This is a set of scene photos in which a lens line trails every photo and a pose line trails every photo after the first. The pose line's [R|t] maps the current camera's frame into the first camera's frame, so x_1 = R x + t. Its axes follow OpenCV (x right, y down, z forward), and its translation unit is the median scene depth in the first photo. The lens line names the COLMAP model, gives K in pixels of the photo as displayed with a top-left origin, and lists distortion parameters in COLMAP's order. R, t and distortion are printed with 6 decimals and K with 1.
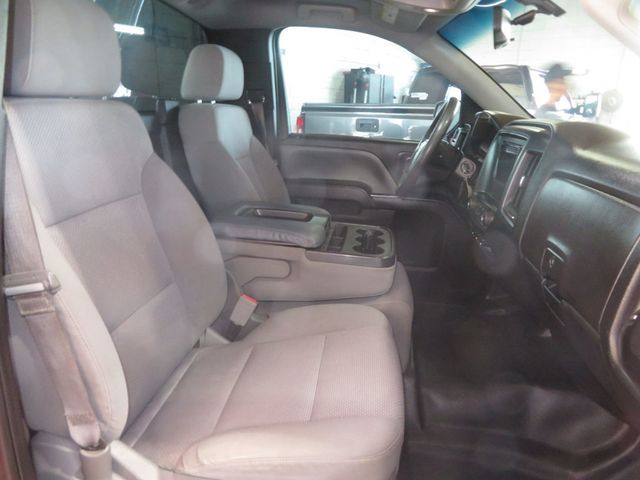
lens RADIAL K [[466.3, 0, 321.1], [0, 466.3, 231.7], [0, 0, 1]] dist [-0.003071, 0.004990]
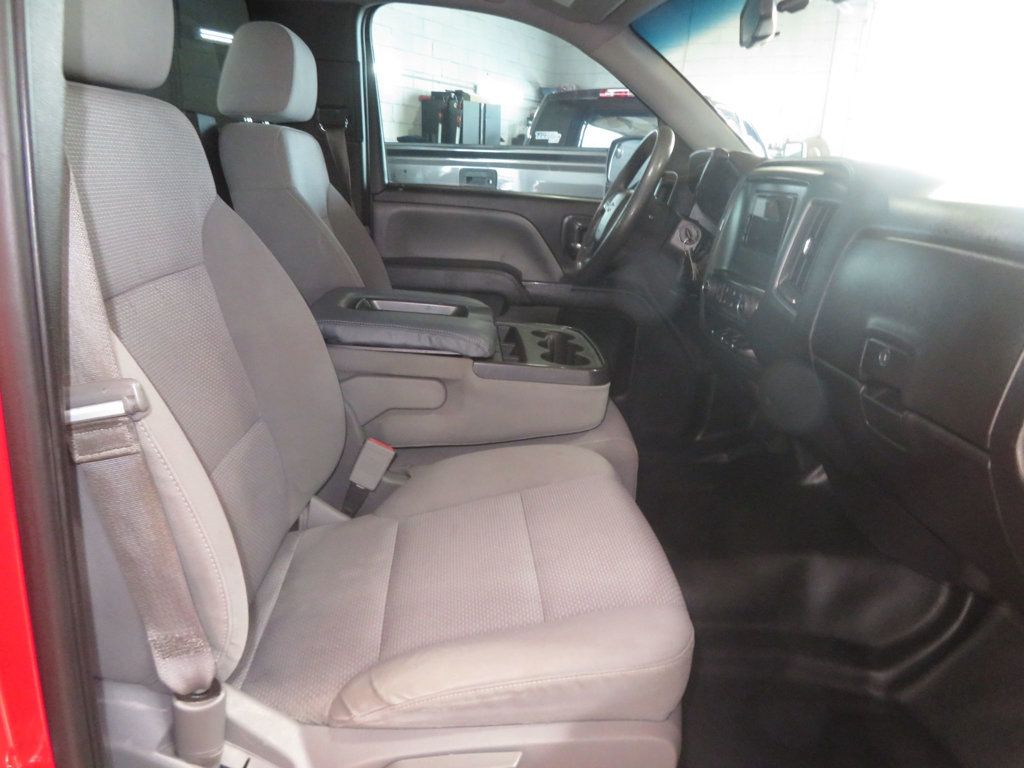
lens RADIAL K [[746.1, 0, 513.8], [0, 746.1, 370.8], [0, 0, 1]] dist [-0.003071, 0.004990]
pose [[0.983326, -0.026927, 0.179846, -0.154868], [0.023752, 0.999522, 0.019784, 0.033433], [-0.180293, -0.015182, 0.983496, 0.022237]]
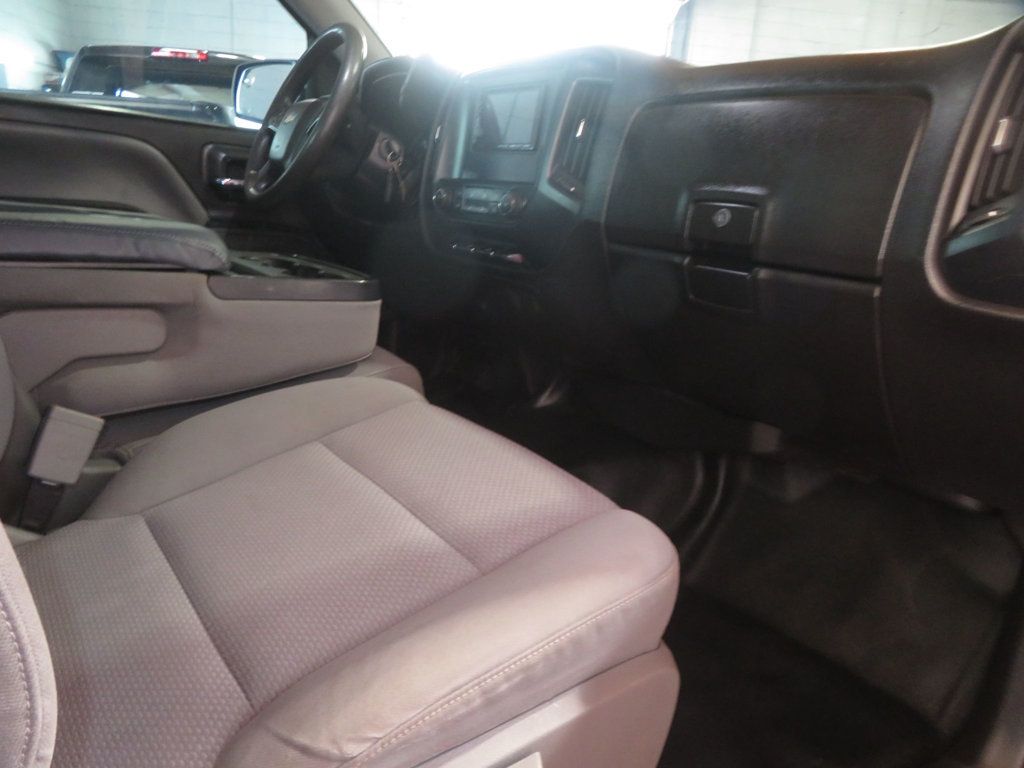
lens RADIAL K [[746.1, 0, 513.8], [0, 746.1, 370.8], [0, 0, 1]] dist [-0.003071, 0.004990]
pose [[0.730112, -0.140608, 0.668705, -0.296090], [0.126544, 0.989495, 0.069897, 0.111875], [-0.671509, 0.033588, 0.740235, 0.294055]]
